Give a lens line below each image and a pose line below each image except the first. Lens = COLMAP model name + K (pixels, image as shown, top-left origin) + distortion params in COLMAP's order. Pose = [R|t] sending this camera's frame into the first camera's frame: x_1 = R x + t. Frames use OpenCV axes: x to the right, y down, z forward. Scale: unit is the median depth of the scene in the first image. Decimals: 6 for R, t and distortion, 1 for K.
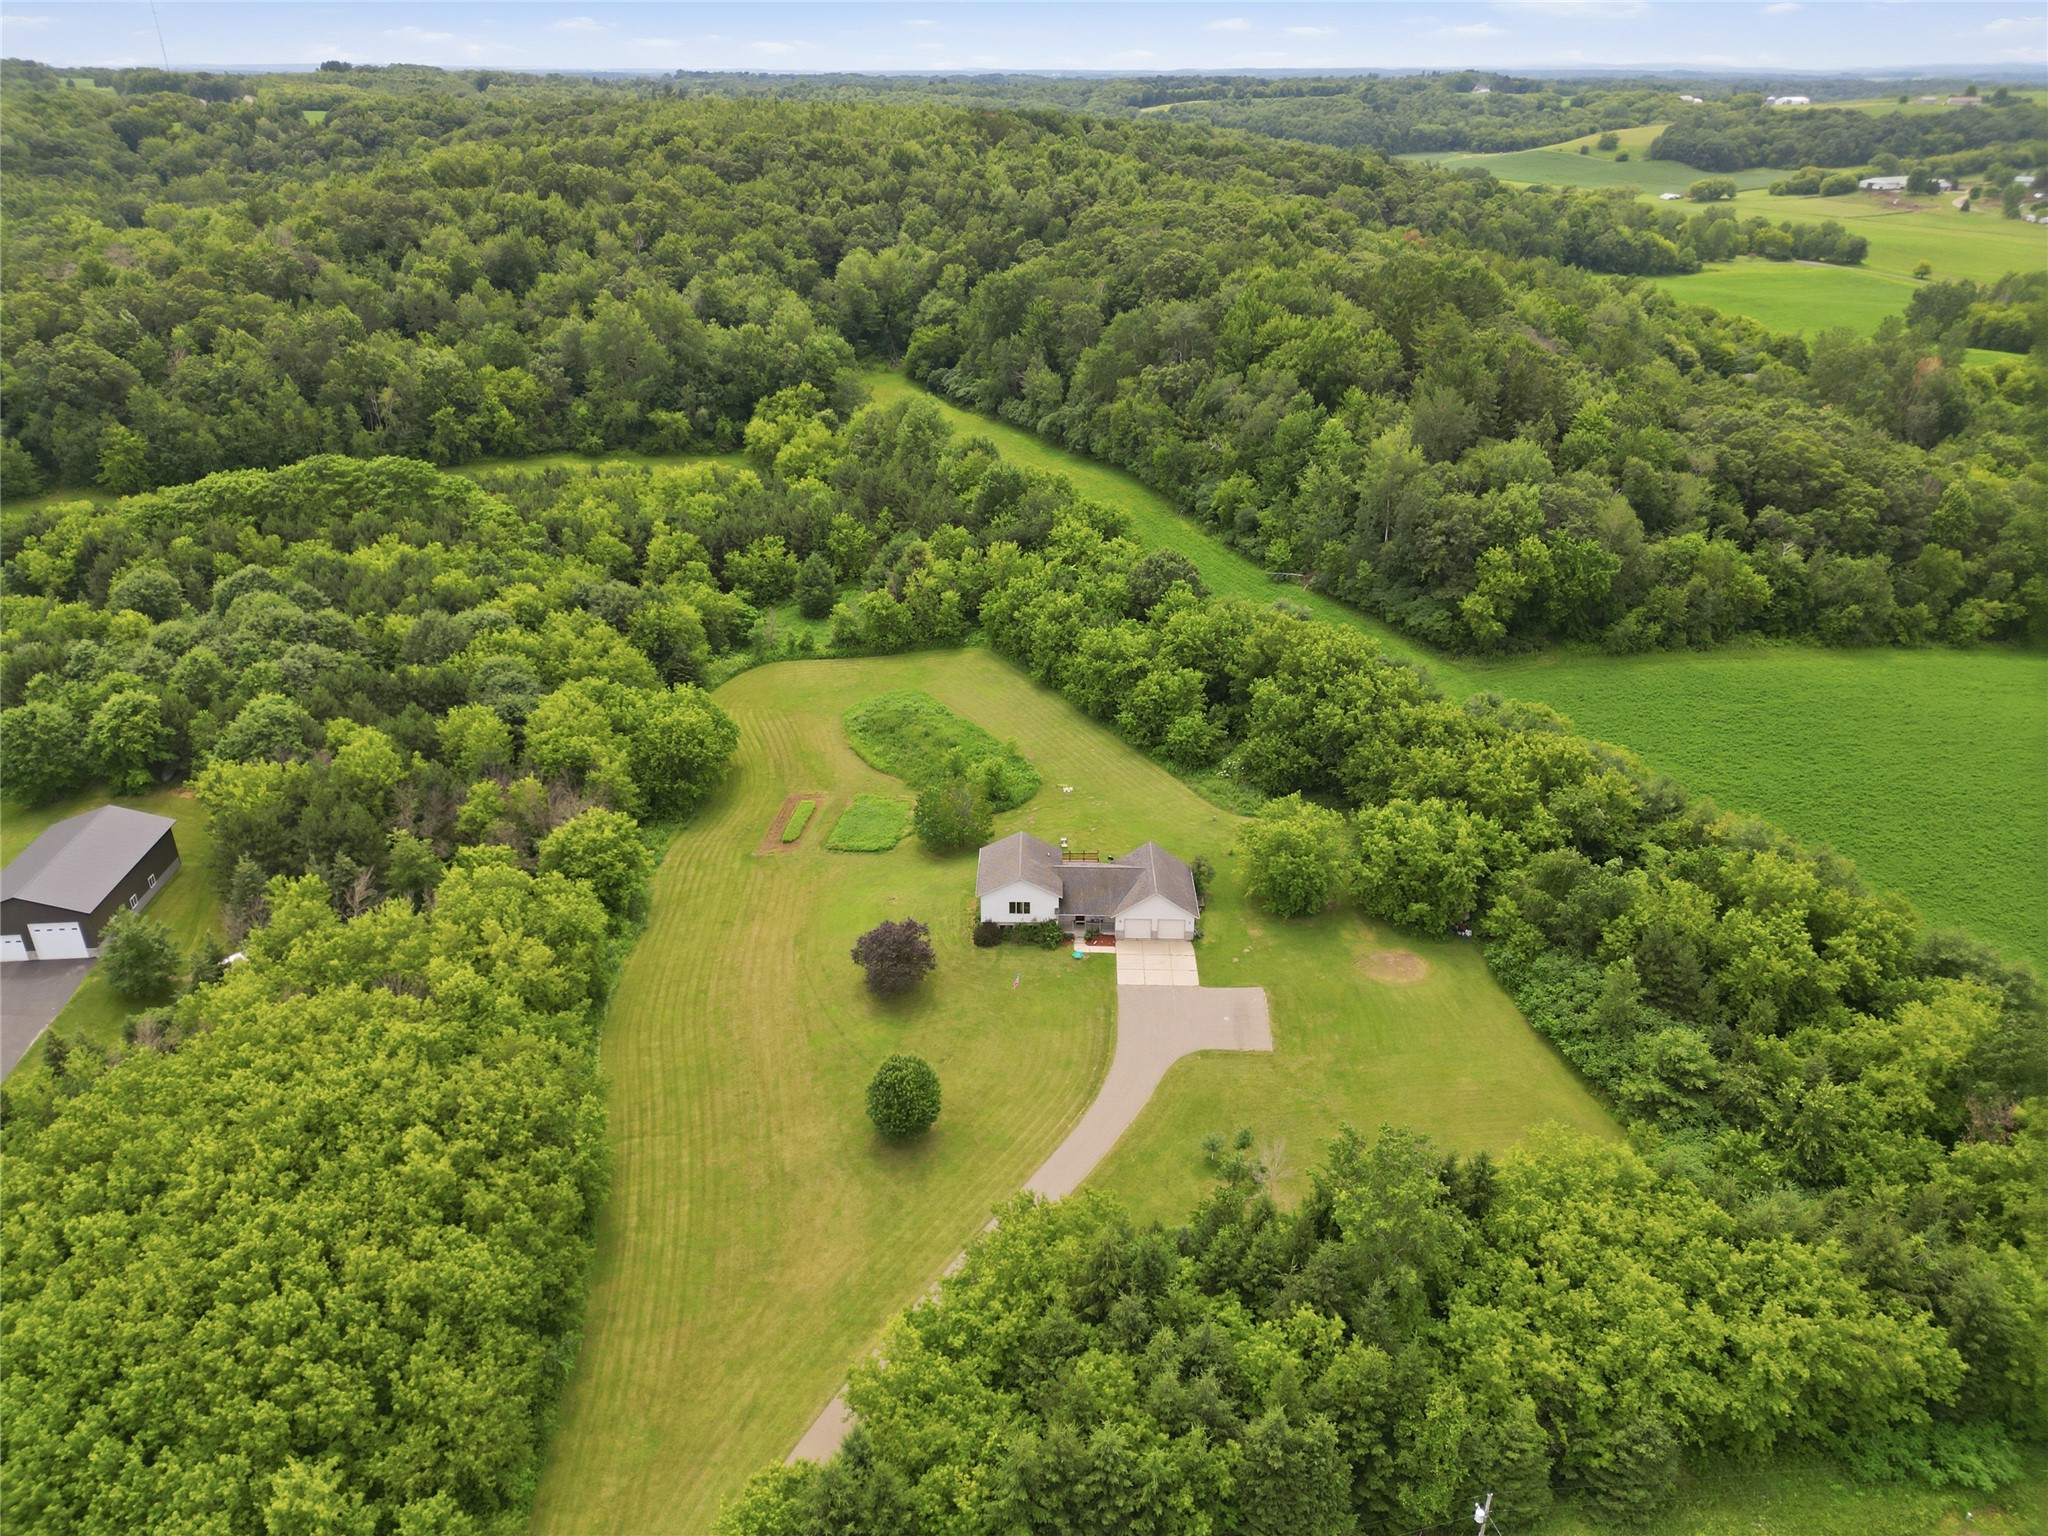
lens RADIAL K [[1423.1, 0, 1014.6], [0, 1423.1, 763.5], [0, 0, 1]] dist [0.079392, -0.079917]
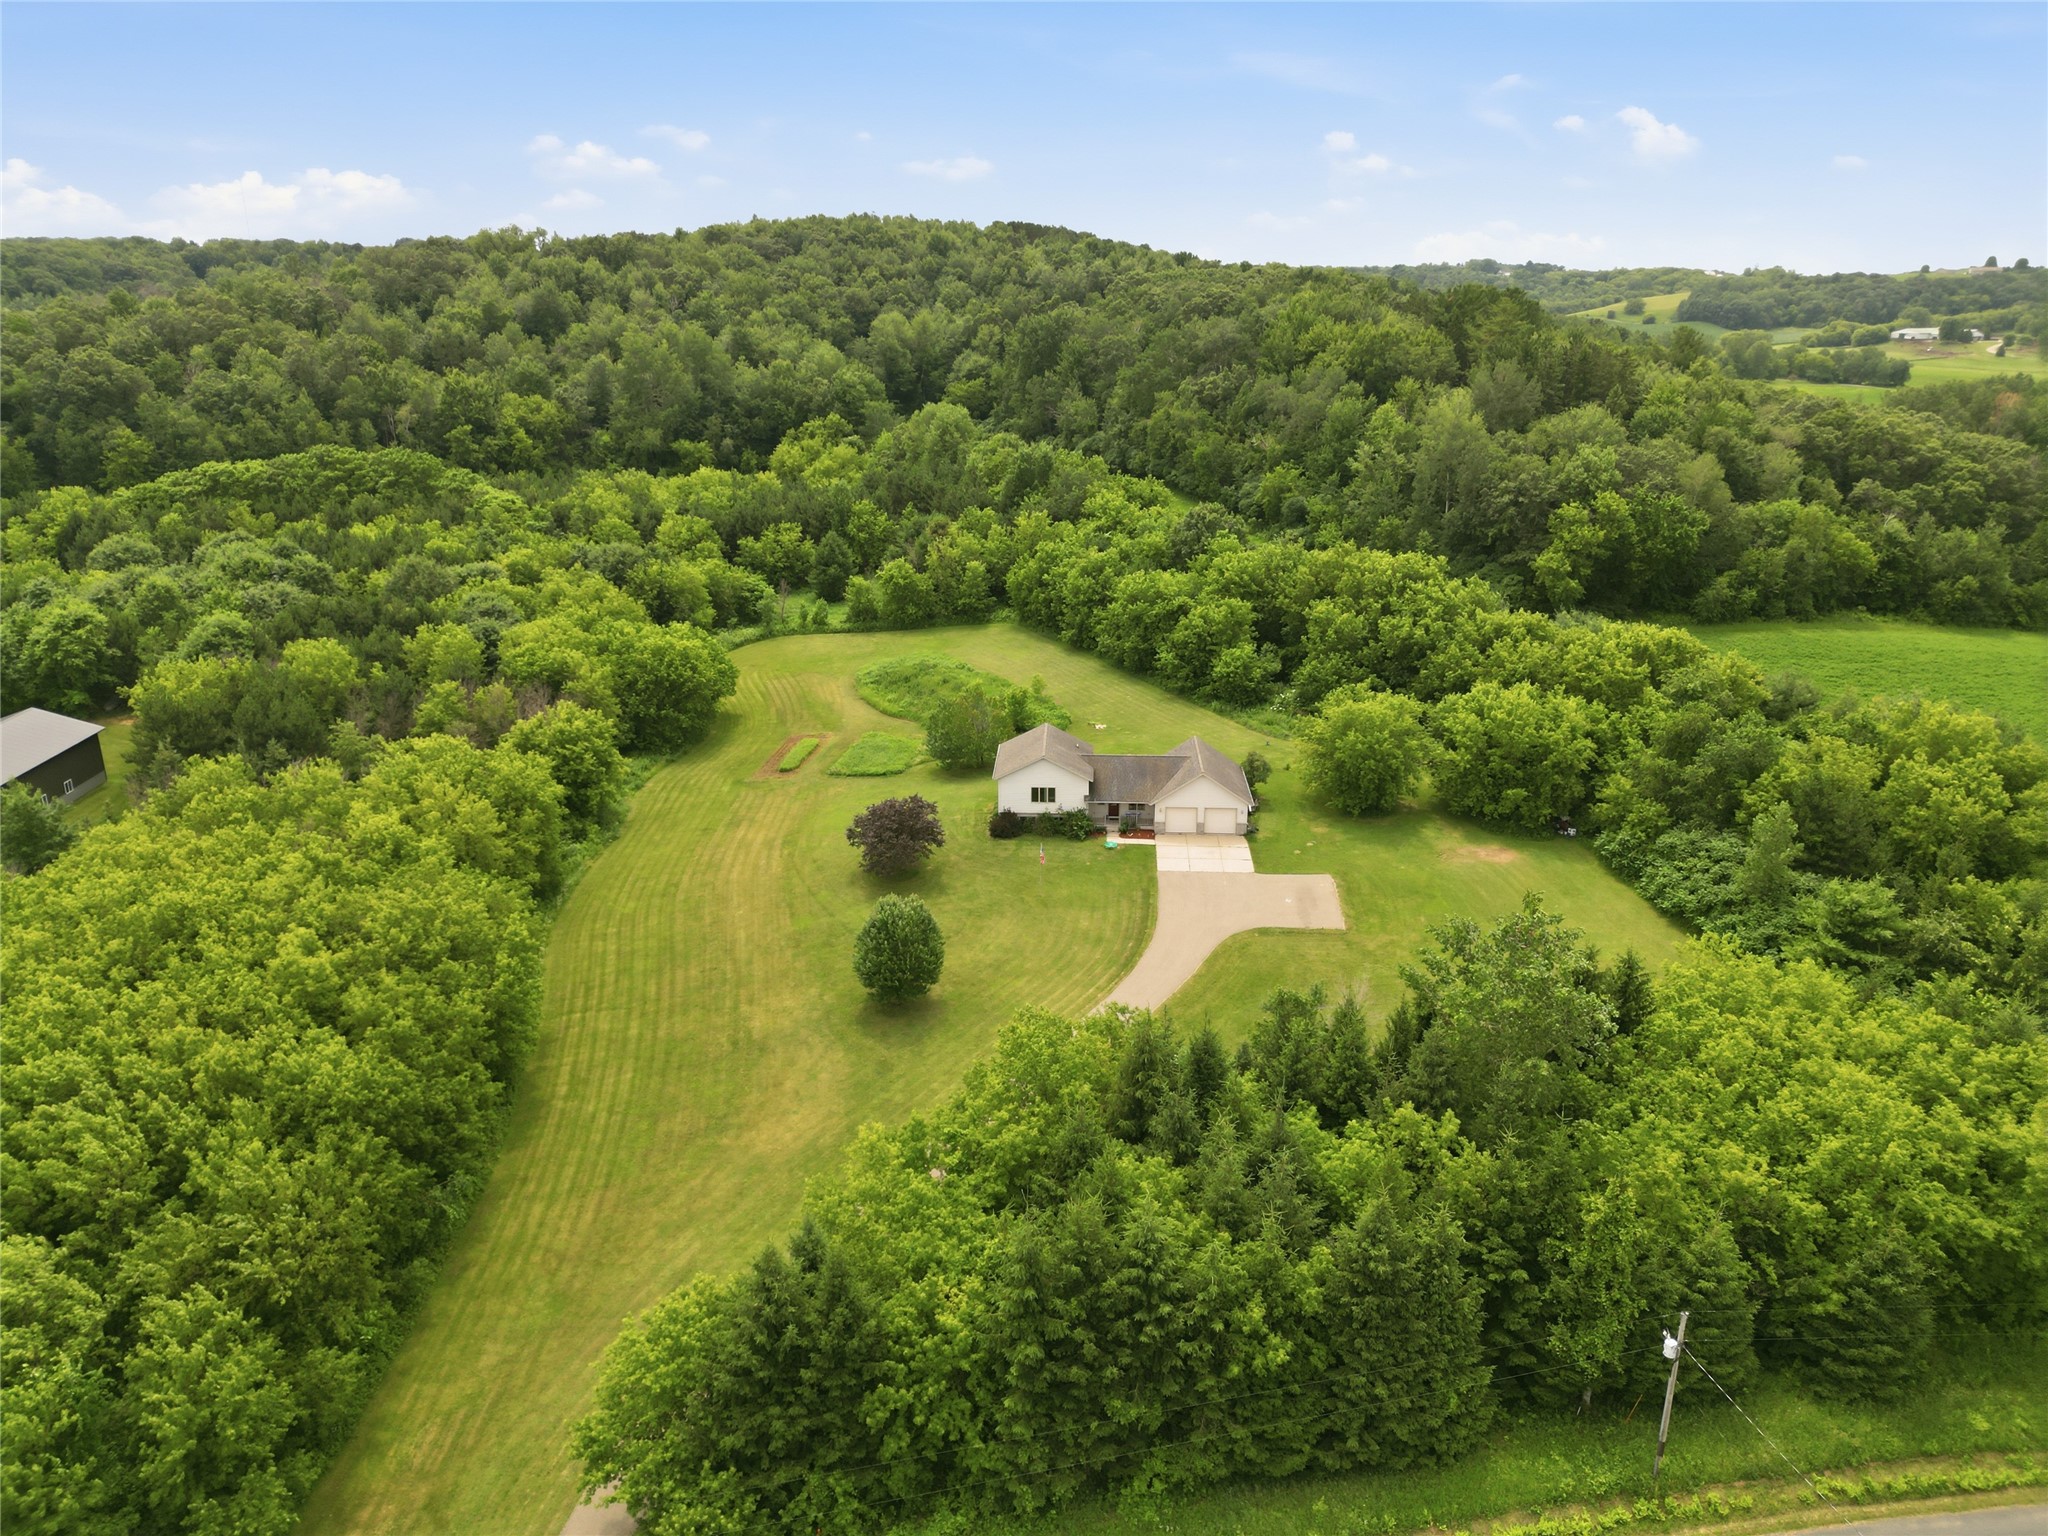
lens RADIAL K [[1423.1, 0, 1014.6], [0, 1423.1, 763.5], [0, 0, 1]] dist [0.079392, -0.079917]
pose [[0.999638, 0.006475, -0.026112, 0.006796], [-0.009630, 0.992410, -0.122599, 0.151245], [0.025120, 0.122806, 0.992113, 0.115661]]
